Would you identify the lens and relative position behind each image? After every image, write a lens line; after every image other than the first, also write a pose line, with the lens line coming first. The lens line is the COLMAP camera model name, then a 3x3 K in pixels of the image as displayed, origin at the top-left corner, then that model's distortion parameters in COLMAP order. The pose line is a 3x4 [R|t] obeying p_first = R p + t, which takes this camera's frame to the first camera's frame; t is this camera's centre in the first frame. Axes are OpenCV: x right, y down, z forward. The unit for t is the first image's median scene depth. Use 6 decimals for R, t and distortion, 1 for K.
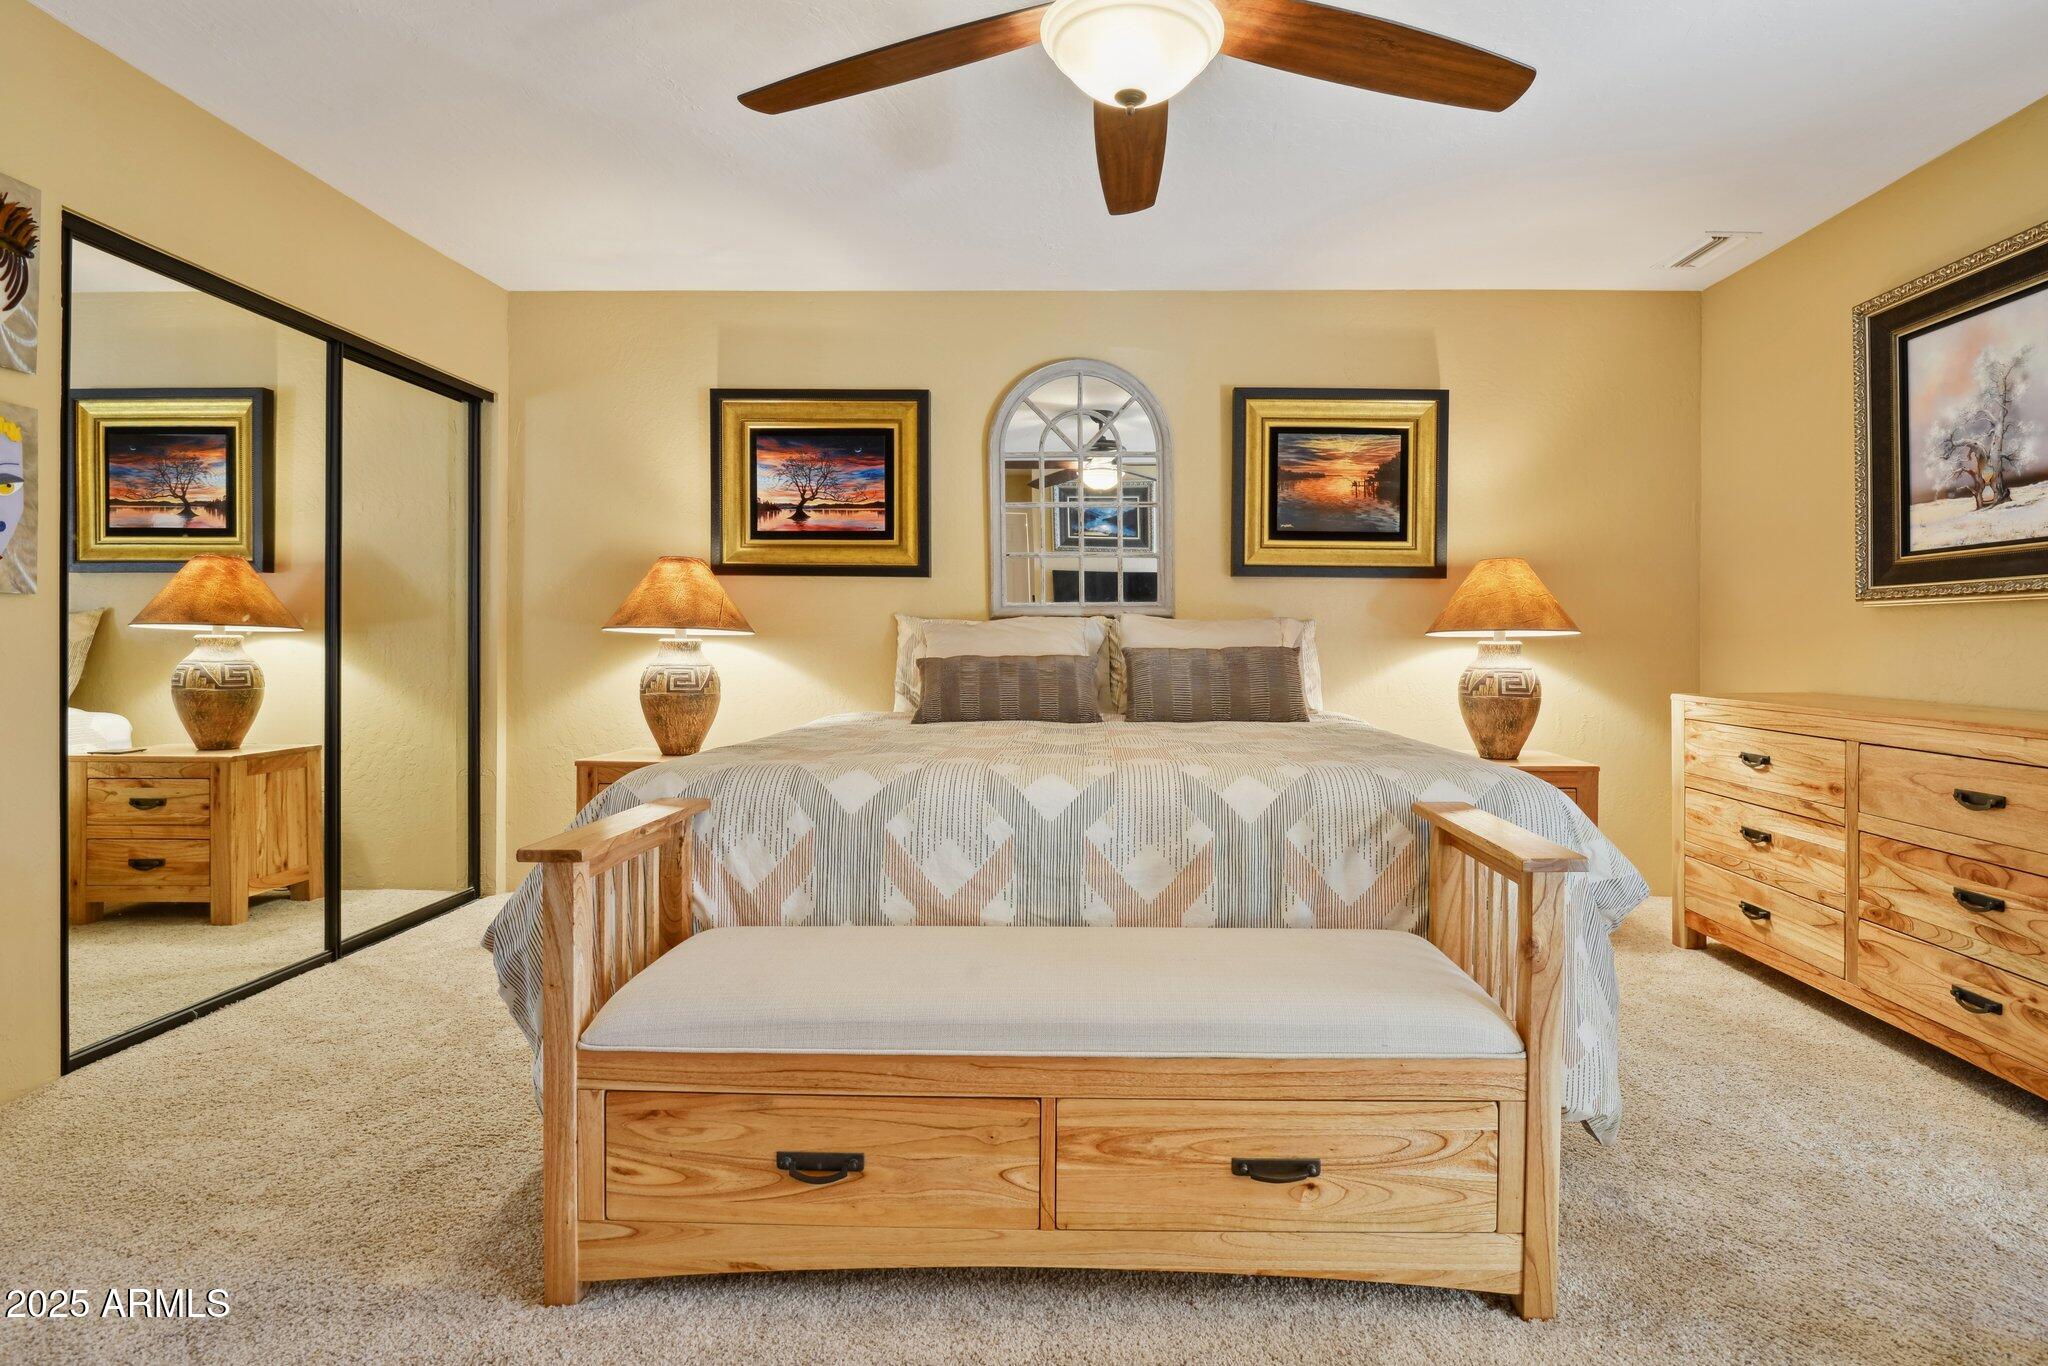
lens RADIAL K [[1019.4, 0, 1073.2], [0, 1019.4, 626.8], [0, 0, 1]] dist [-0.022360, -0.003968]
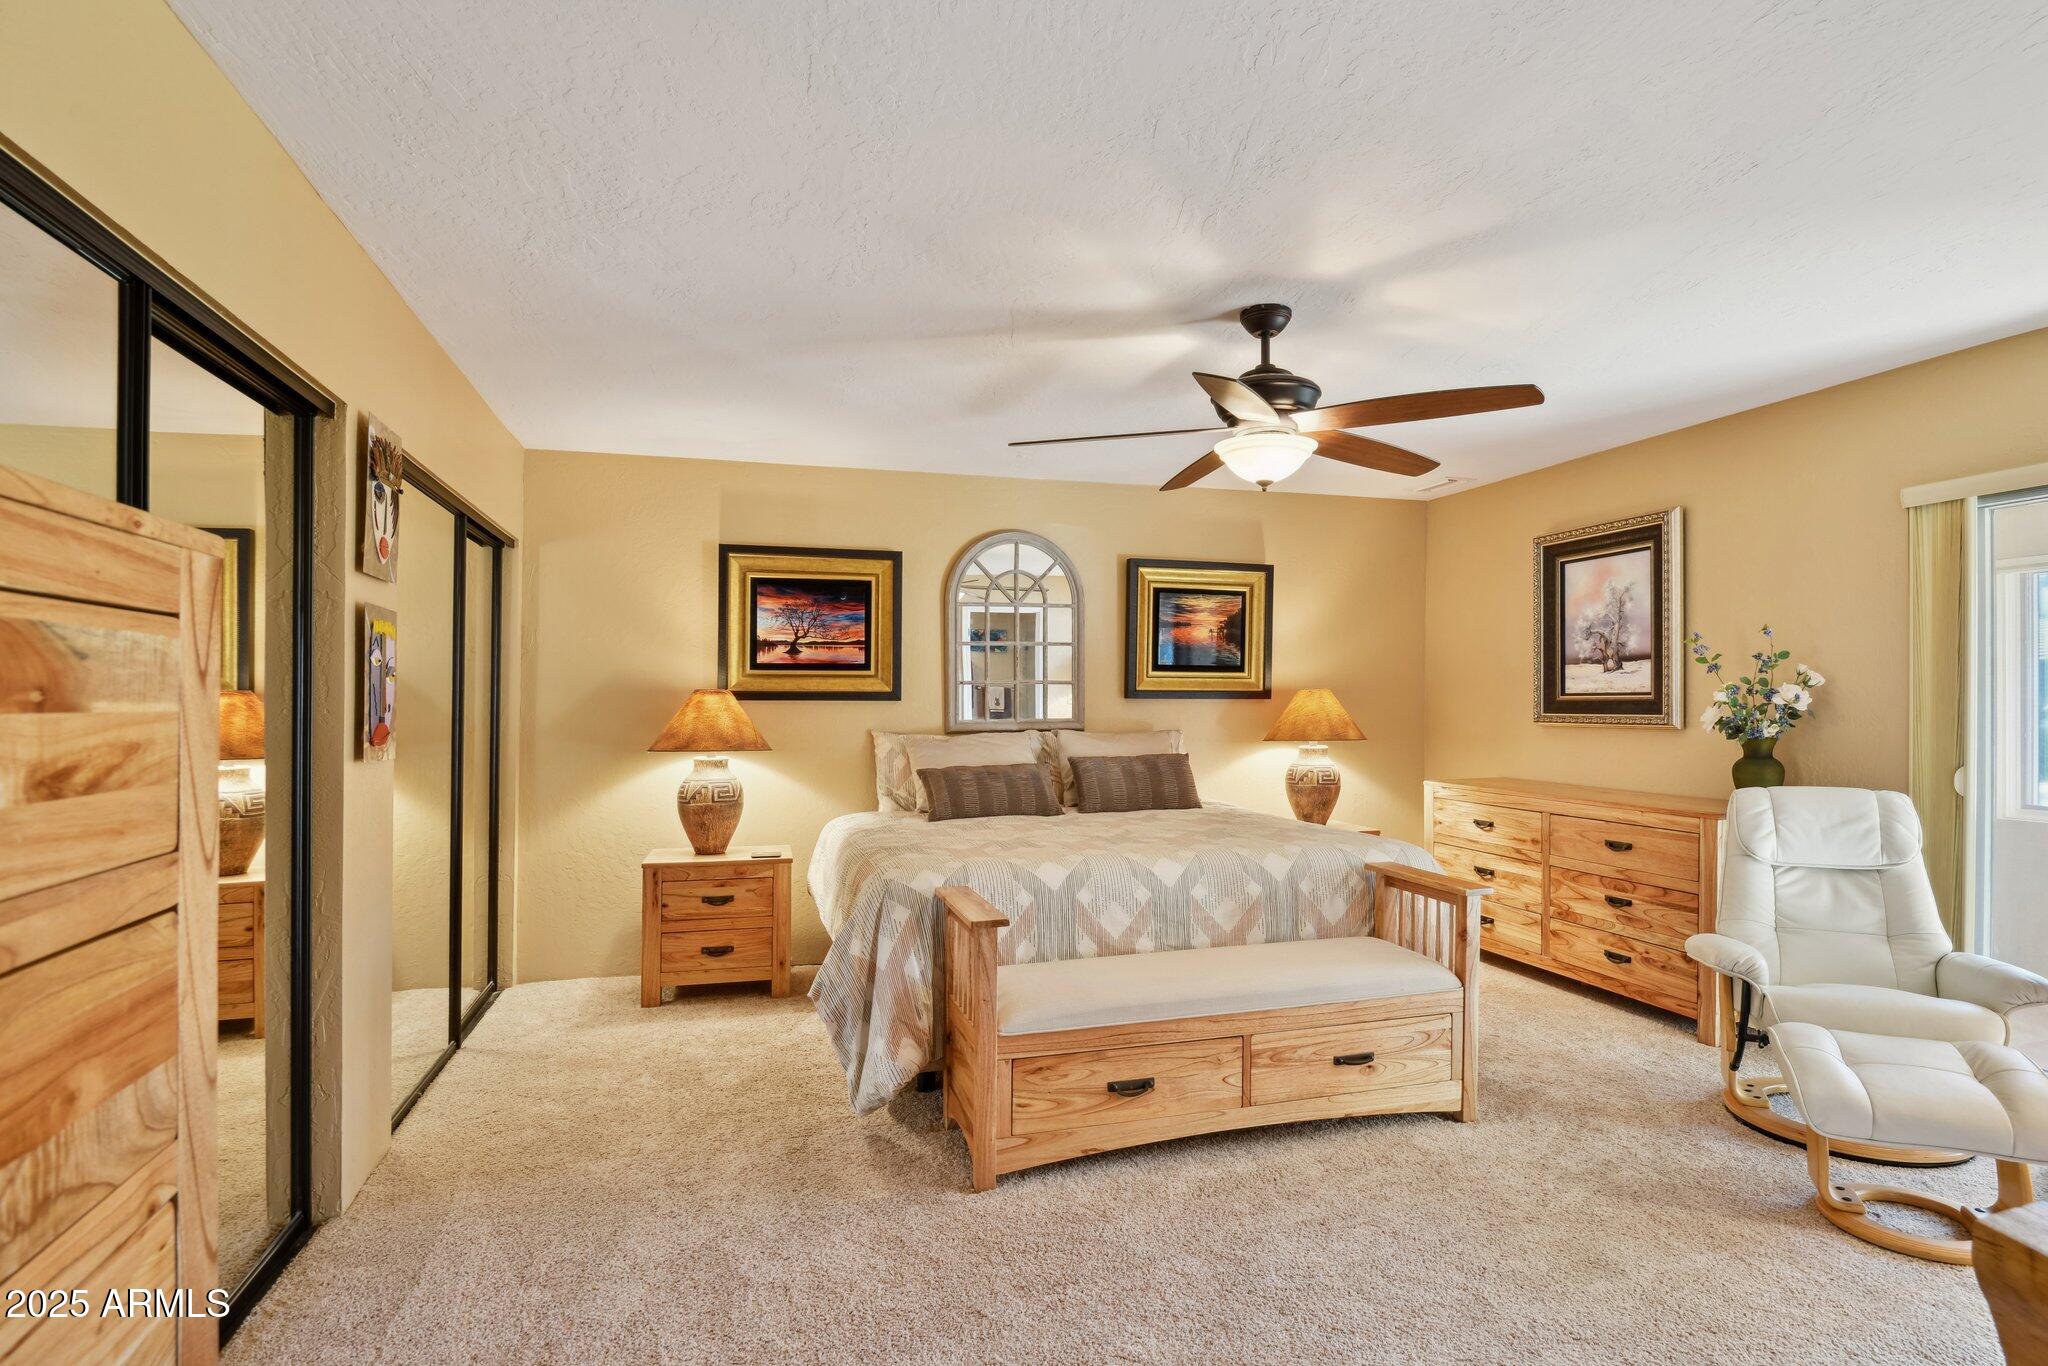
lens RADIAL K [[1039.1, 0, 1031.1], [0, 1039.1, 691.9], [0, 0, 1]] dist [-0.011355, -0.001012]
pose [[0.955711, -0.006218, 0.294240, -0.488234], [0.004495, 0.999969, 0.006532, -0.090819], [-0.294271, -0.004920, 0.955709, -0.355691]]
